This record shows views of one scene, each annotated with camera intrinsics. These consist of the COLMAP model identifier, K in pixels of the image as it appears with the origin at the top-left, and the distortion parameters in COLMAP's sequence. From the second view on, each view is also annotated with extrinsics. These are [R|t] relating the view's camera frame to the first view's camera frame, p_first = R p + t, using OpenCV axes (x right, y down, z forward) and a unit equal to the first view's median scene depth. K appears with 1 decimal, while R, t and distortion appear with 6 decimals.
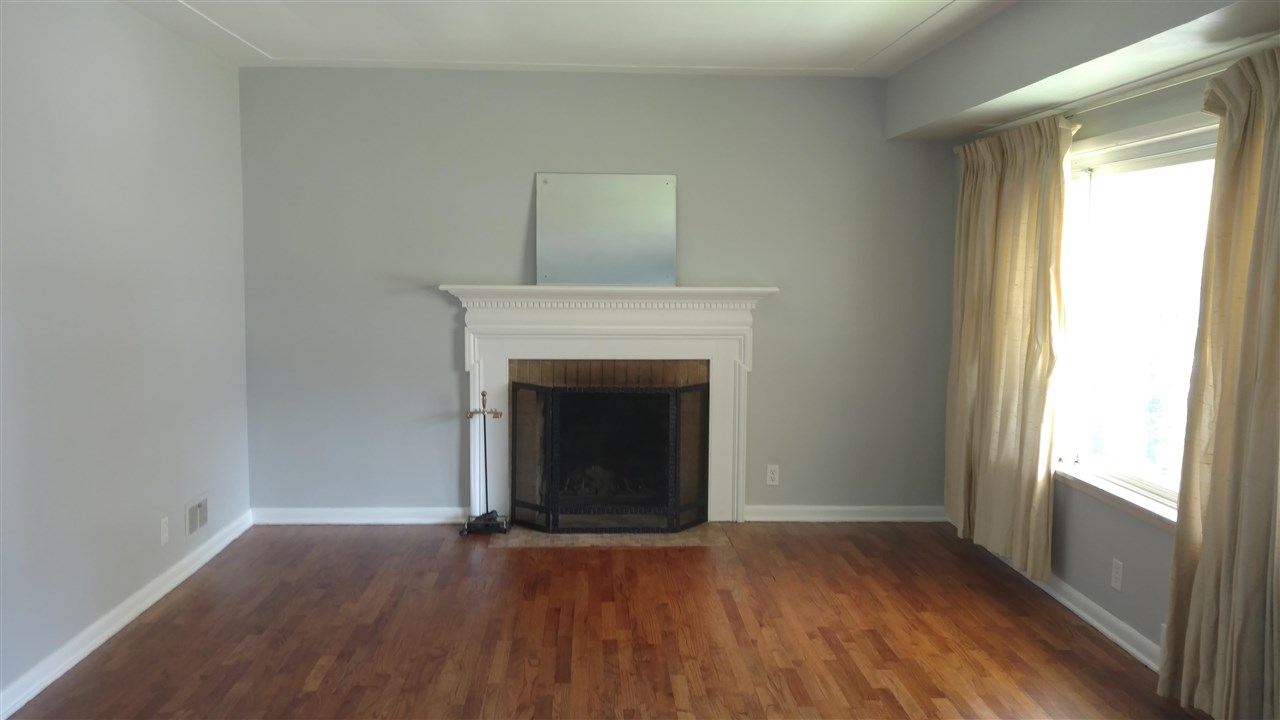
lens RADIAL K [[1008.2, 0, 640.0], [0, 1008.2, 360.0], [0, 0, 1]] dist [0.037518, -0.079181]
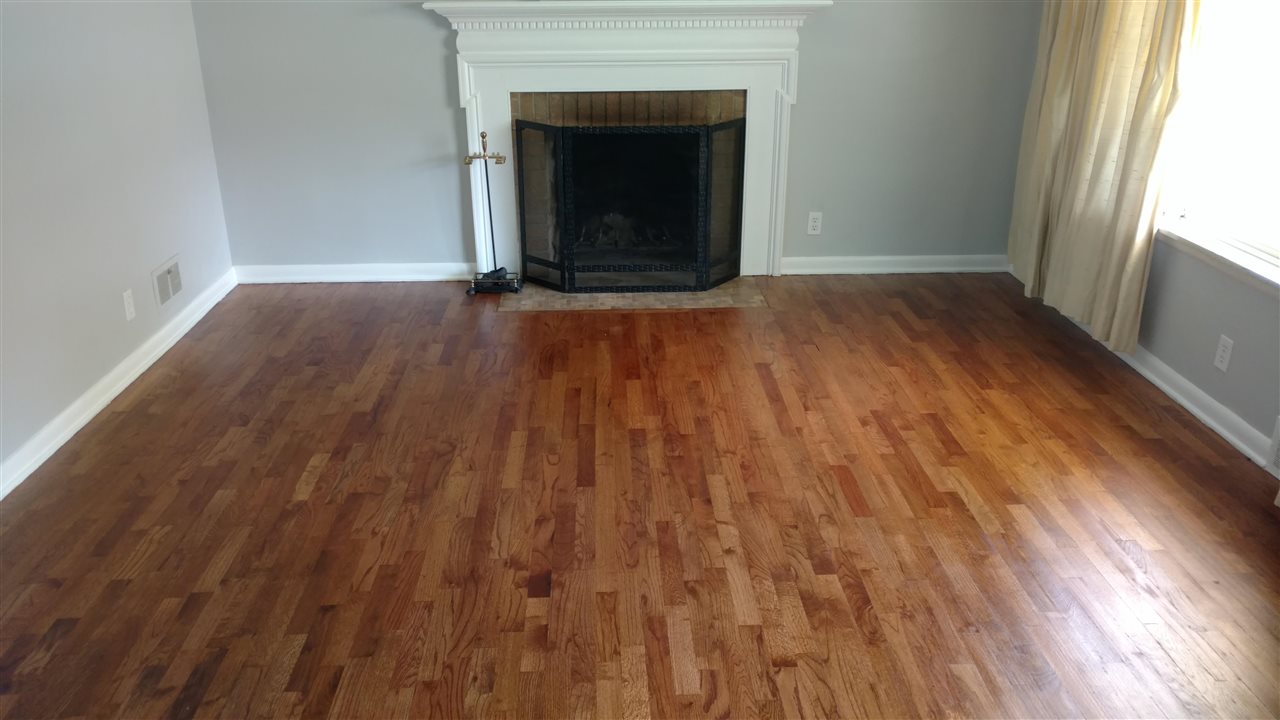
lens RADIAL K [[1008.2, 0, 640.0], [0, 1008.2, 360.0], [0, 0, 1]] dist [0.037518, -0.079181]
pose [[0.999854, -0.007864, -0.015174, -0.011529], [0.011806, 0.959770, 0.280539, -0.026768], [0.012358, -0.280677, 0.959723, 0.142328]]
